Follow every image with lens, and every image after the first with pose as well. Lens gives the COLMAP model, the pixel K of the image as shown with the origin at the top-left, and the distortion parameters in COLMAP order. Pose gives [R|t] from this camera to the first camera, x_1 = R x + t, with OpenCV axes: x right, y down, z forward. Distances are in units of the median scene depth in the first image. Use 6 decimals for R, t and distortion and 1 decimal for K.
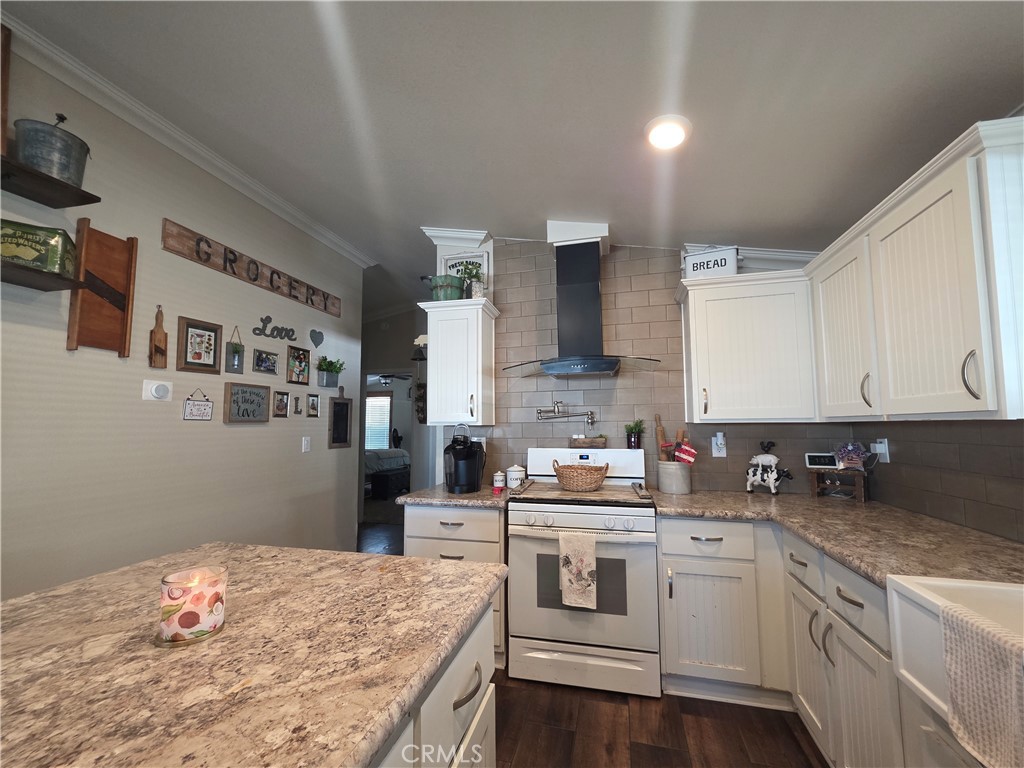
lens RADIAL K [[409.9, 0, 513.5], [0, 409.9, 395.9], [0, 0, 1]] dist [0.001927, 0.000272]
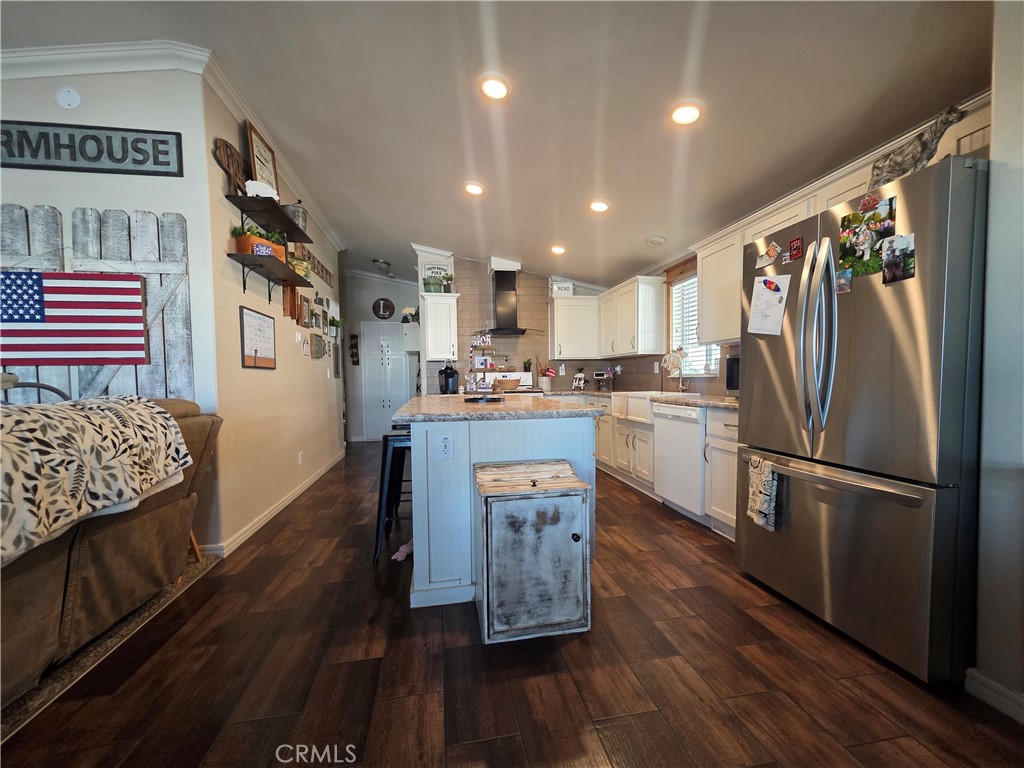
lens RADIAL K [[409.9, 0, 513.5], [0, 409.9, 395.9], [0, 0, 1]] dist [0.001927, 0.000272]
pose [[0.906069, -0.028239, 0.422187, -0.700249], [-0.020389, 0.993698, 0.110224, 0.020106], [-0.422639, -0.108479, 0.899783, -0.931165]]
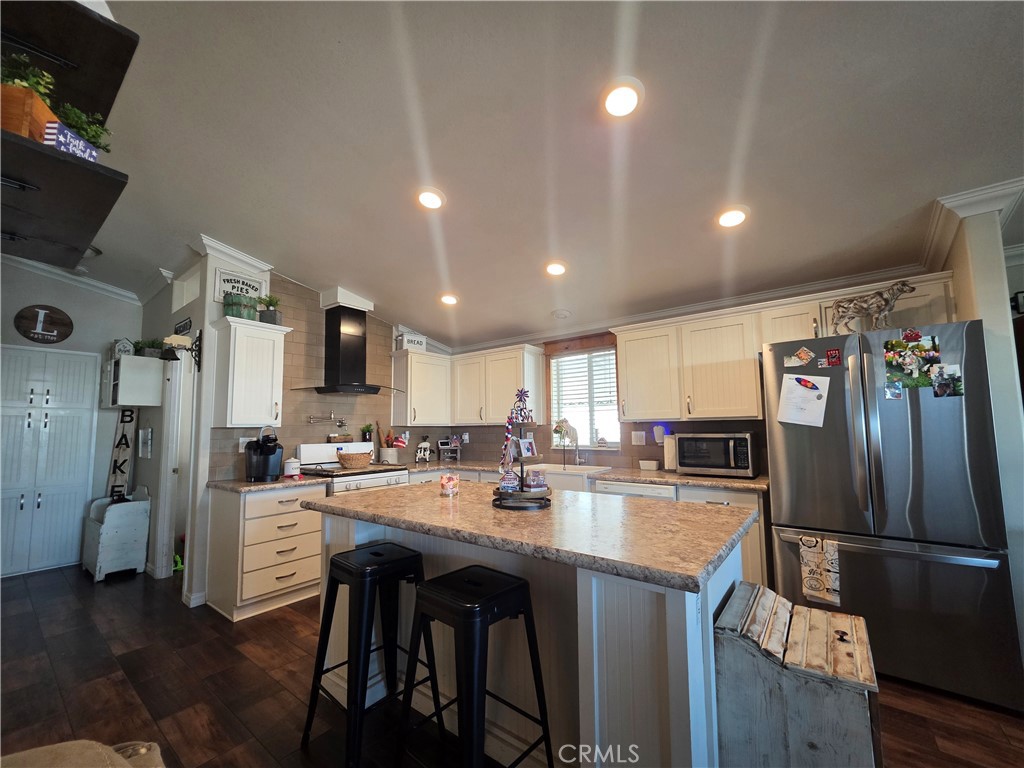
lens RADIAL K [[409.9, 0, 513.5], [0, 409.9, 395.9], [0, 0, 1]] dist [0.001927, 0.000272]
pose [[0.396136, 0.074690, 0.915149, -1.012720], [-0.059517, 0.996679, -0.055581, 0.003808], [-0.916261, -0.032449, 0.399266, -0.171050]]
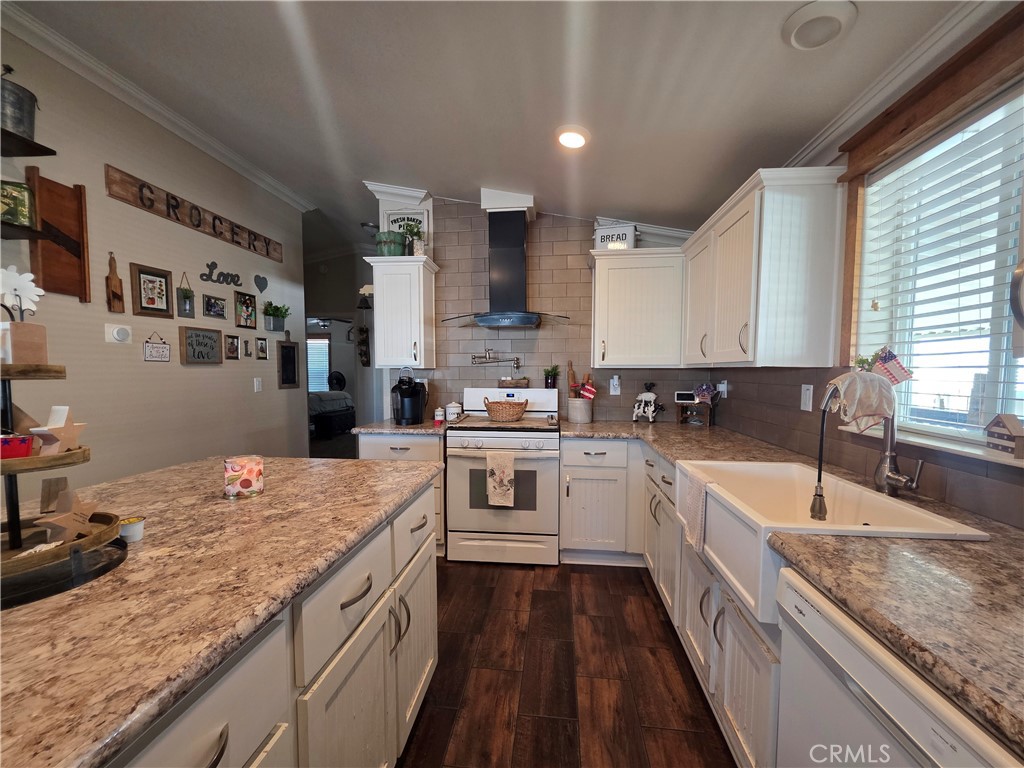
lens RADIAL K [[409.9, 0, 513.5], [0, 409.9, 395.9], [0, 0, 1]] dist [0.001927, 0.000272]
pose [[0.990236, -0.001096, 0.139399, 0.013108], [-0.017834, 0.990756, 0.134480, -0.013334], [-0.138257, -0.135653, 0.981062, -0.207343]]
